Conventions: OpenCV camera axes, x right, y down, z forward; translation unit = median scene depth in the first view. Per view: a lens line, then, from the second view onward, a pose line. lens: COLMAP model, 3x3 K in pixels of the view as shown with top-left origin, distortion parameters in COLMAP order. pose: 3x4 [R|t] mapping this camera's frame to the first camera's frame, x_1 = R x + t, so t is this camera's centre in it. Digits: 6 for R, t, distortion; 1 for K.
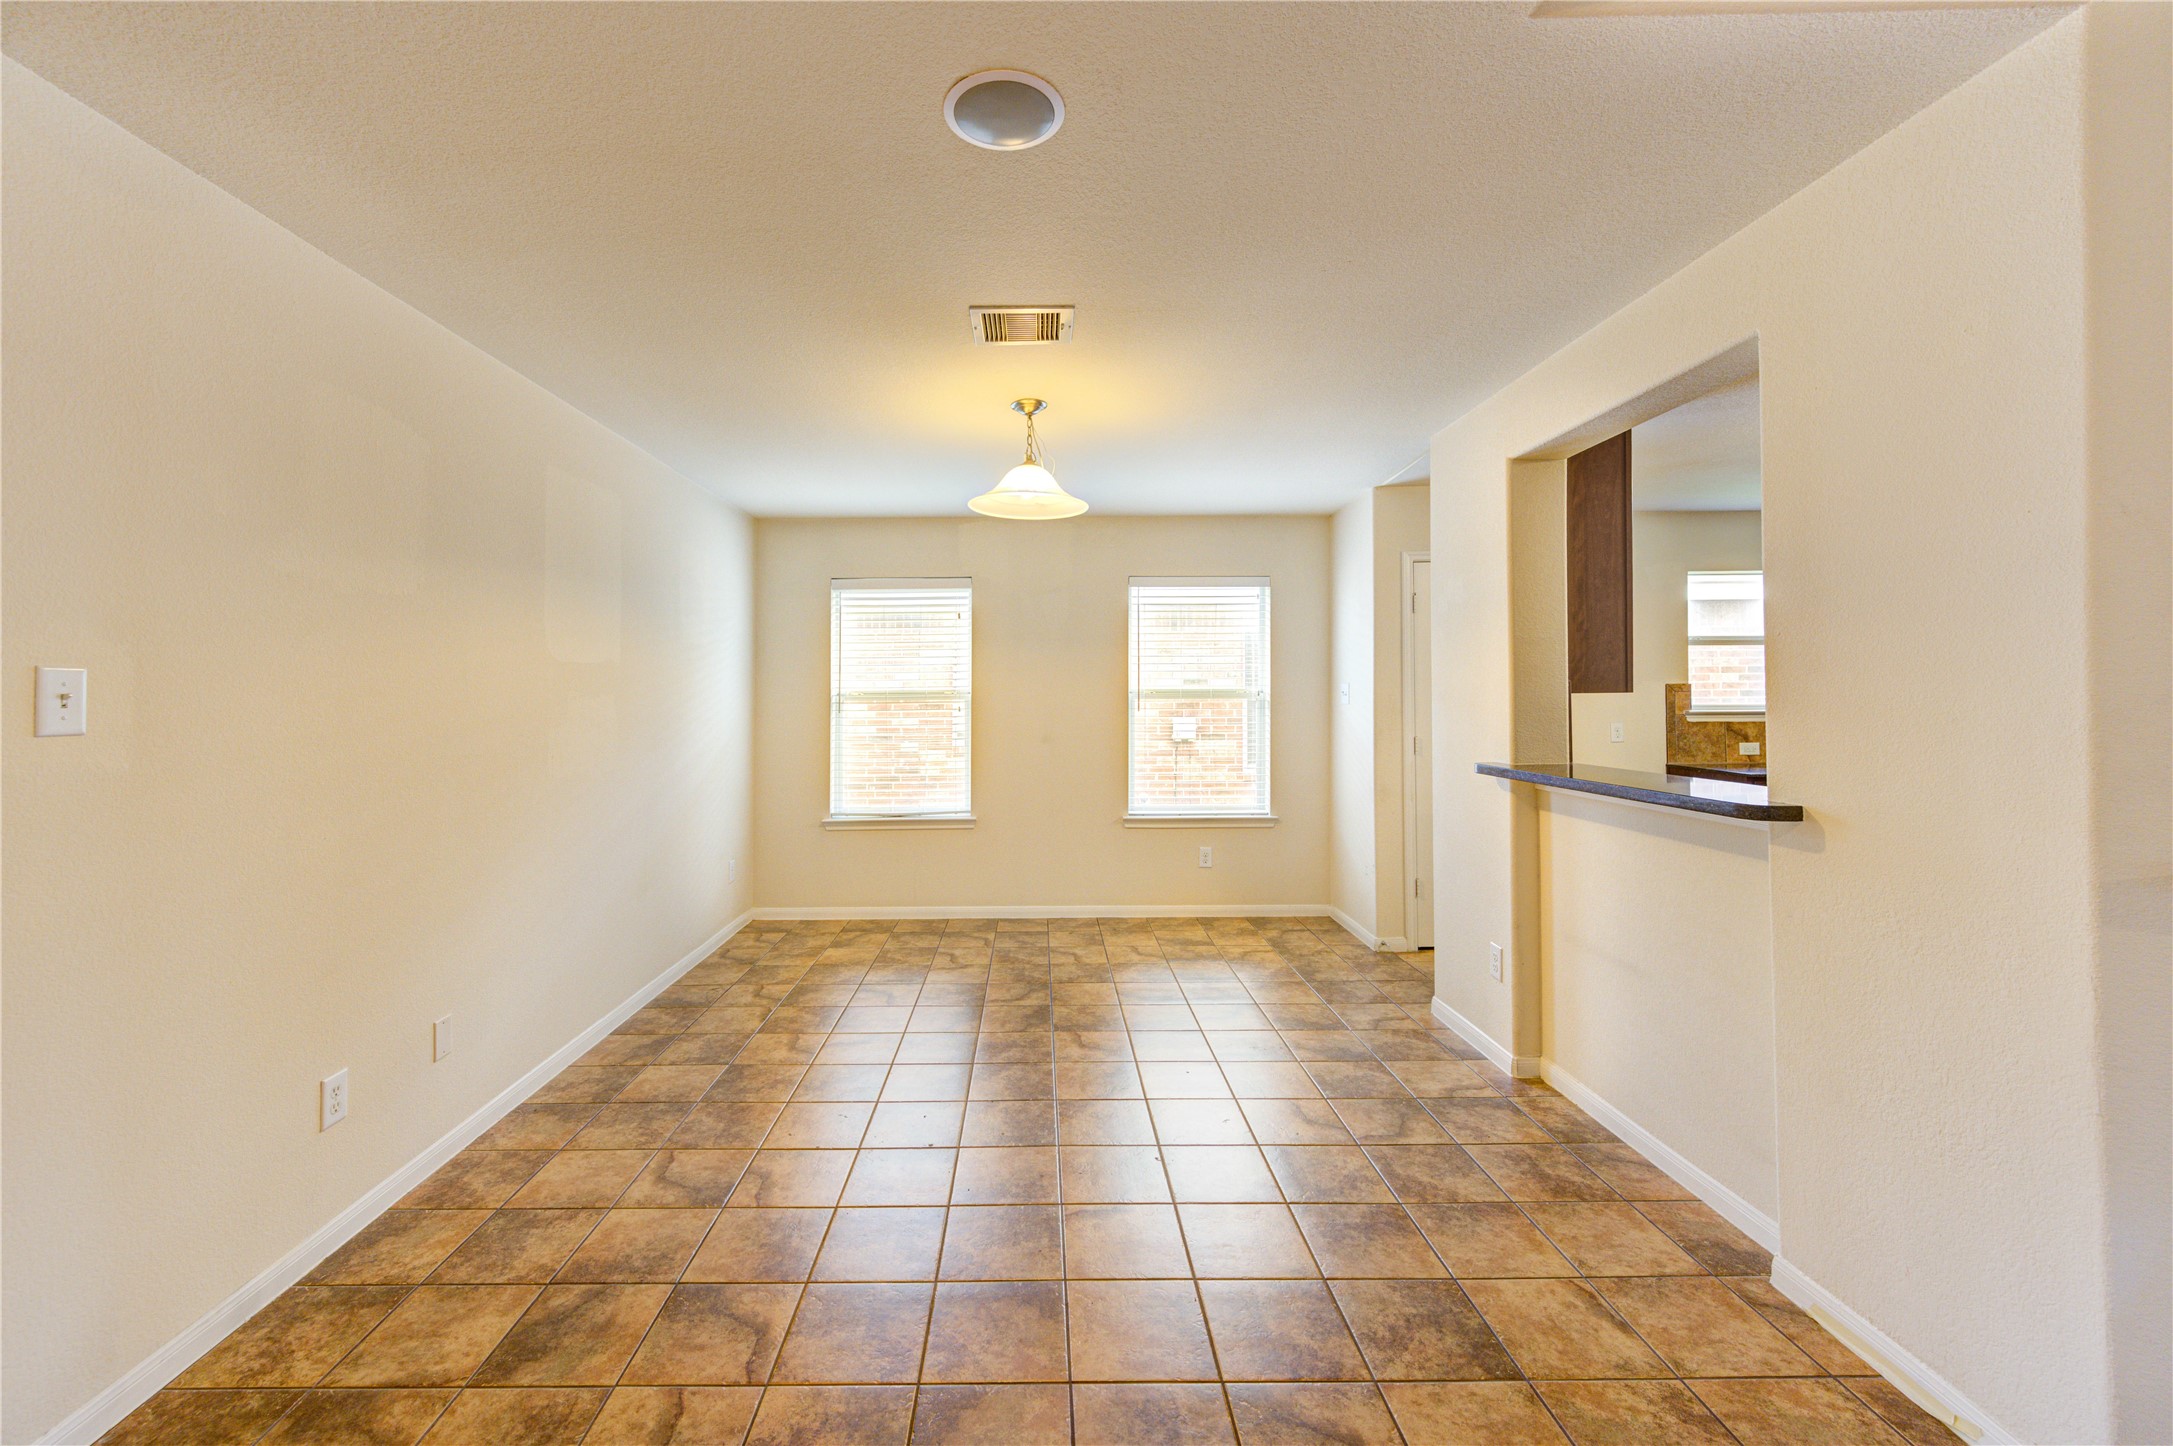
lens RADIAL K [[871.9, 0, 1031.0], [0, 871.9, 673.9], [0, 0, 1]] dist [-0.000879, -0.000516]
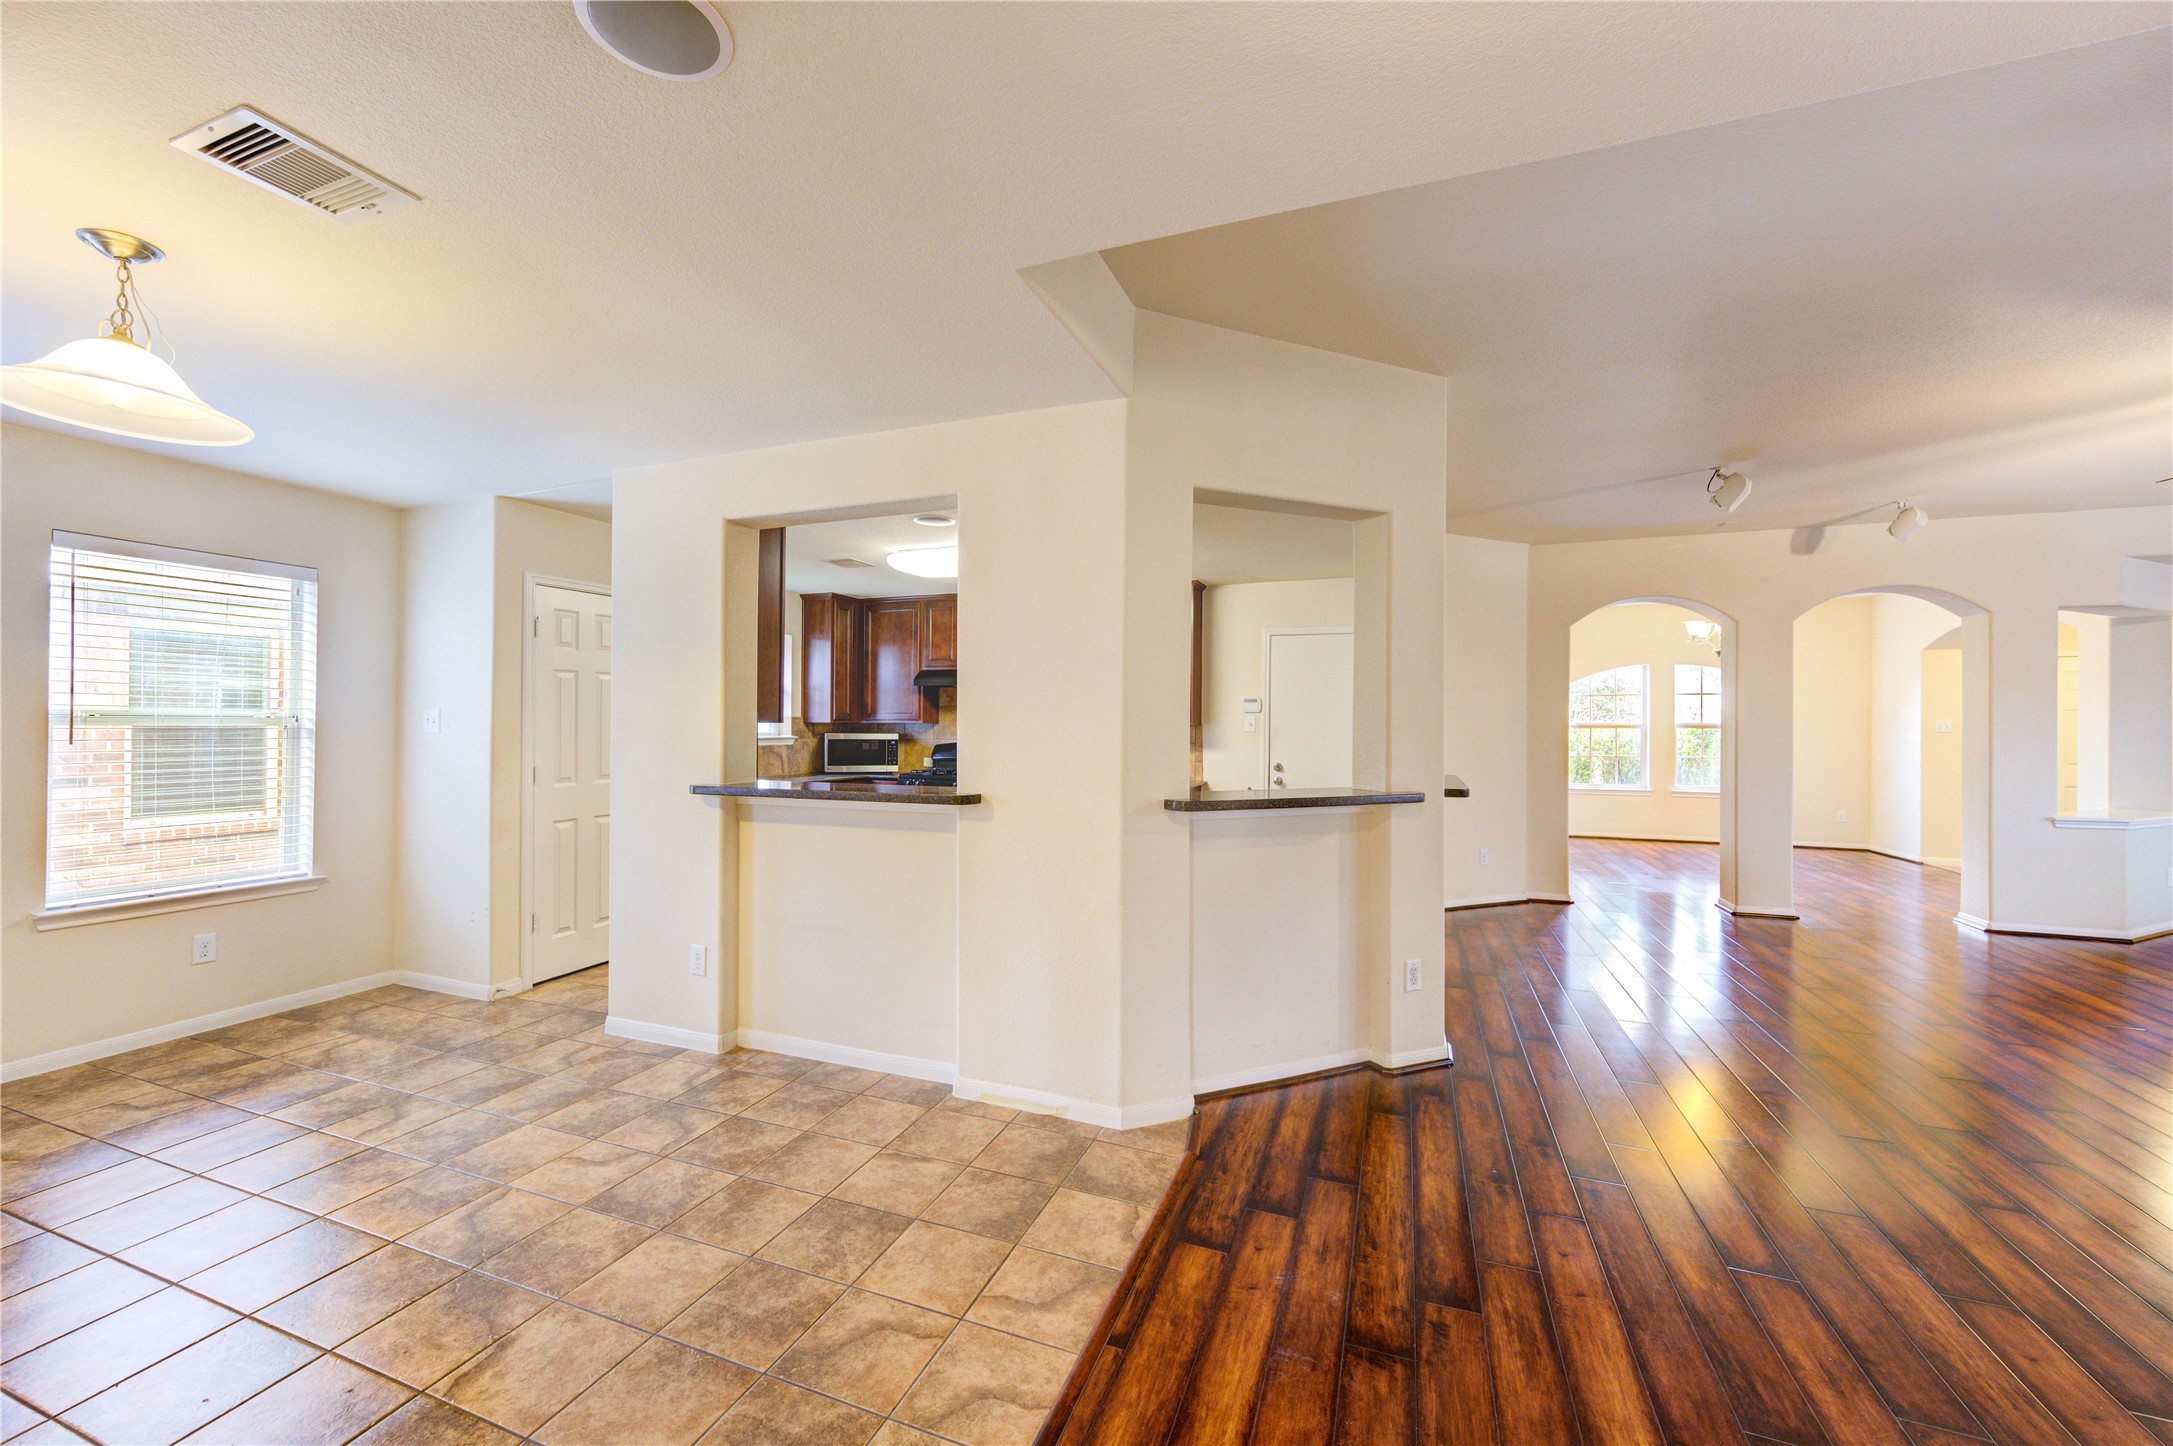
lens RADIAL K [[863.6, 0, 1062.1], [0, 863.6, 718.7], [0, 0, 1]] dist [0.001749, -0.000386]
pose [[0.361634, 0.013940, 0.932216, -0.359775], [-0.030526, 0.999529, -0.003104, 0.007691], [-0.931820, -0.027334, 0.361890, 0.174071]]
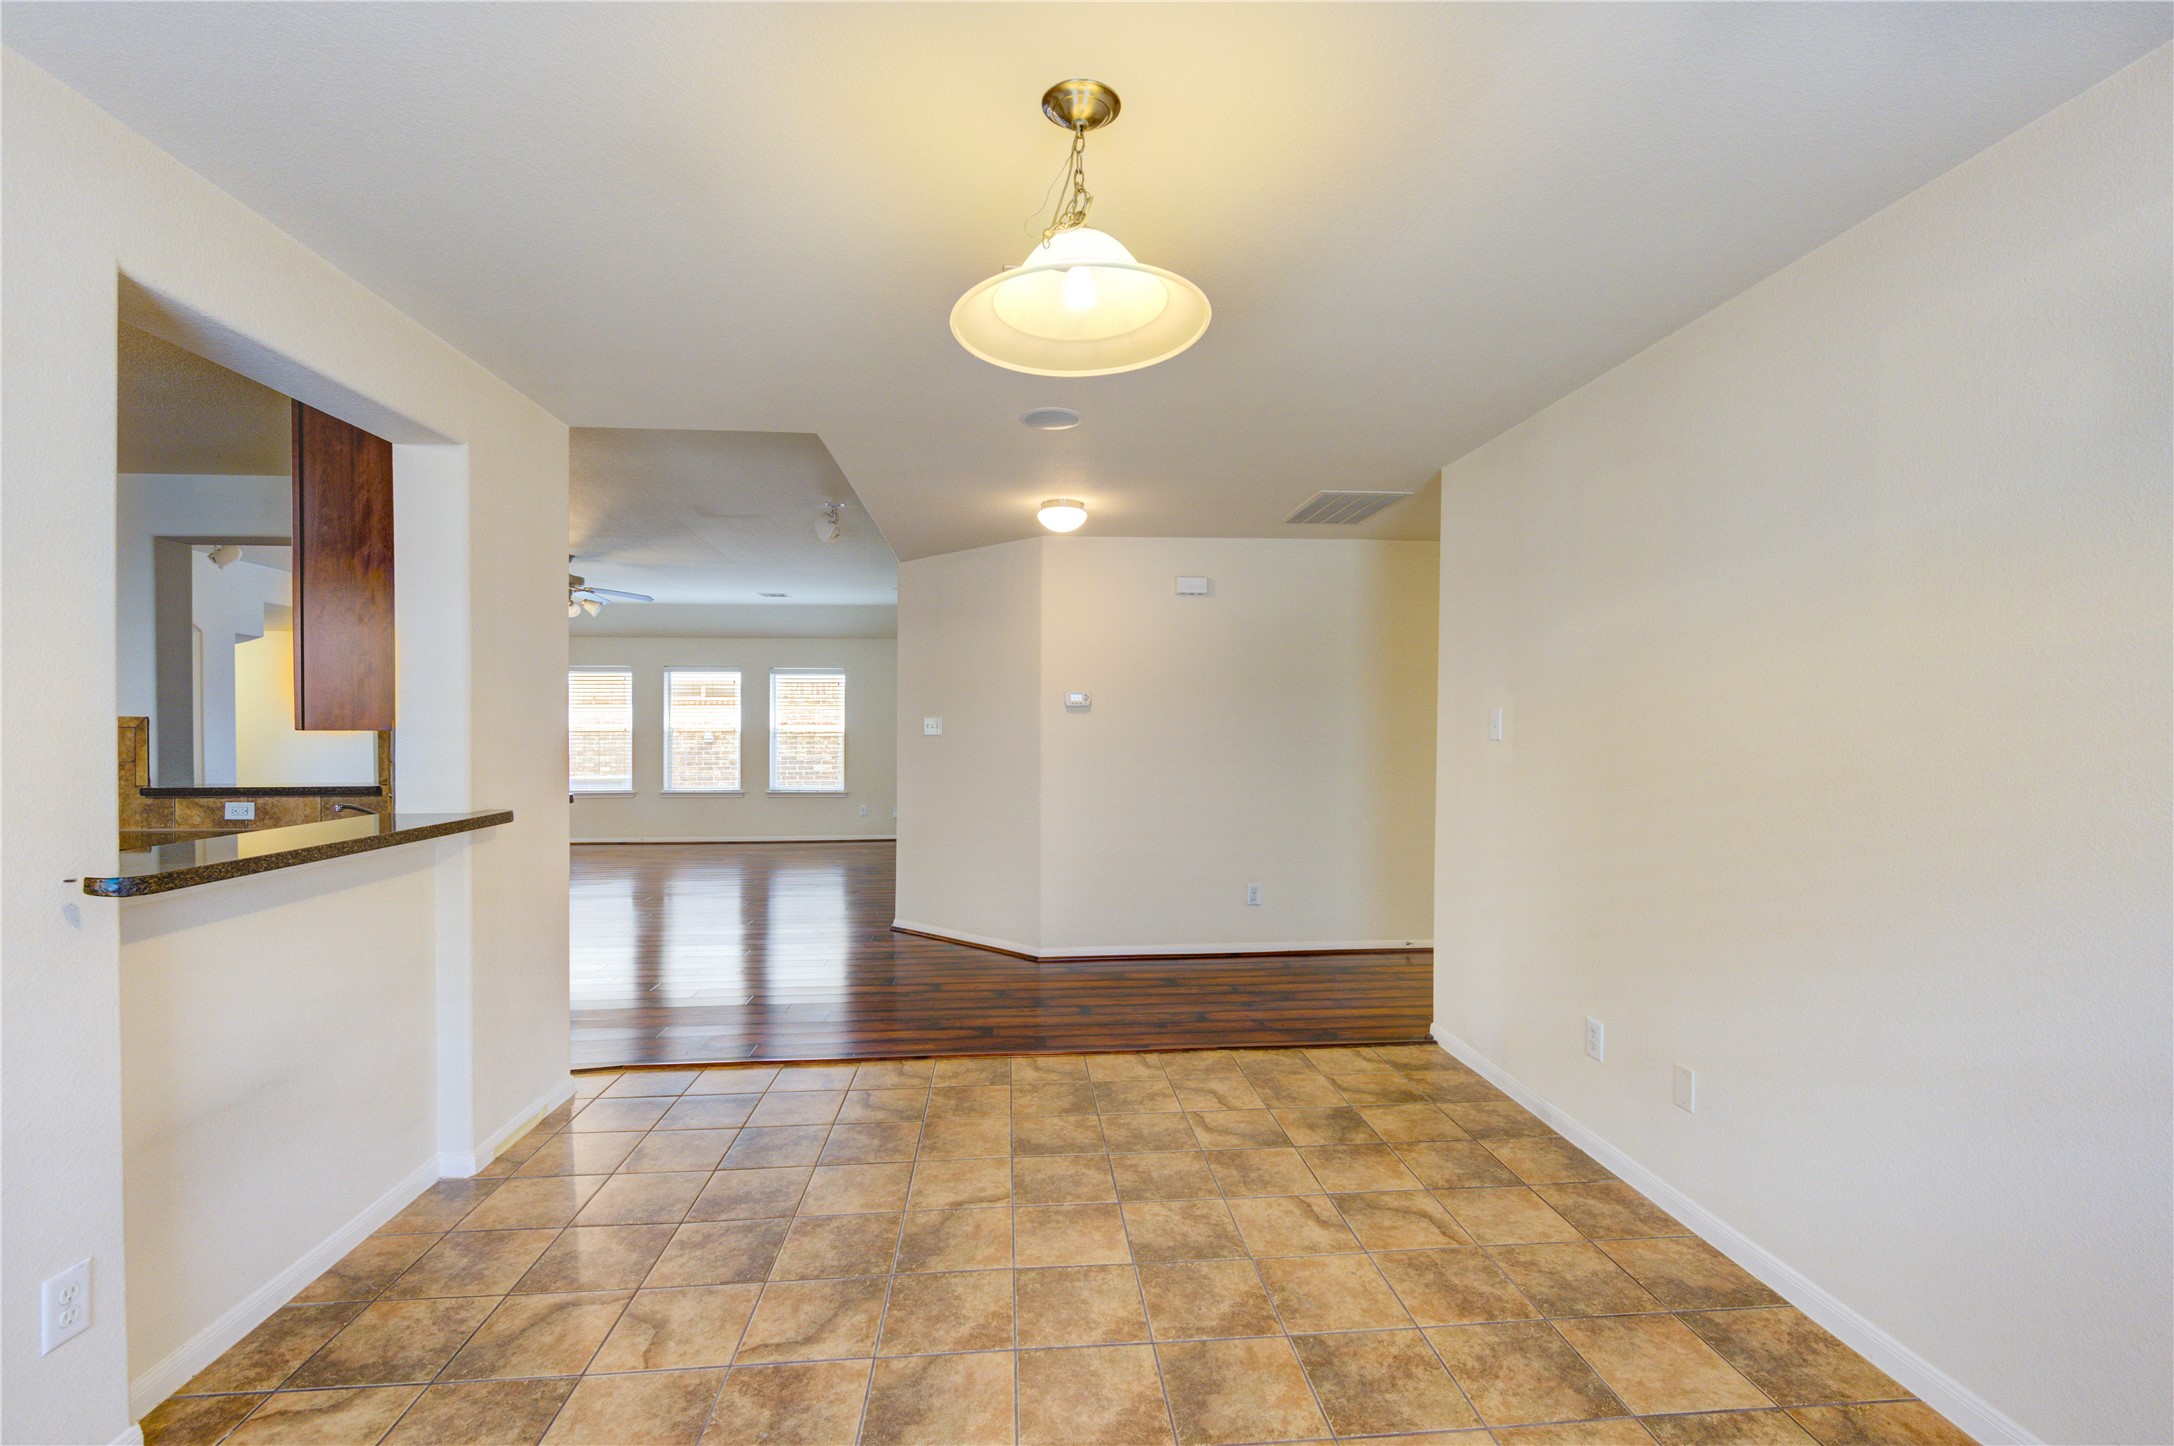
lens RADIAL K [[926.2, 0, 1087.0], [0, 926.2, 723.0], [0, 0, 1]] dist [0.001032, 0.000064]
pose [[-0.995505, 0.010969, -0.094070, 0.033949], [0.013354, 0.999604, -0.024768, 0.041159], [0.093761, -0.025913, -0.995257, 1.631556]]
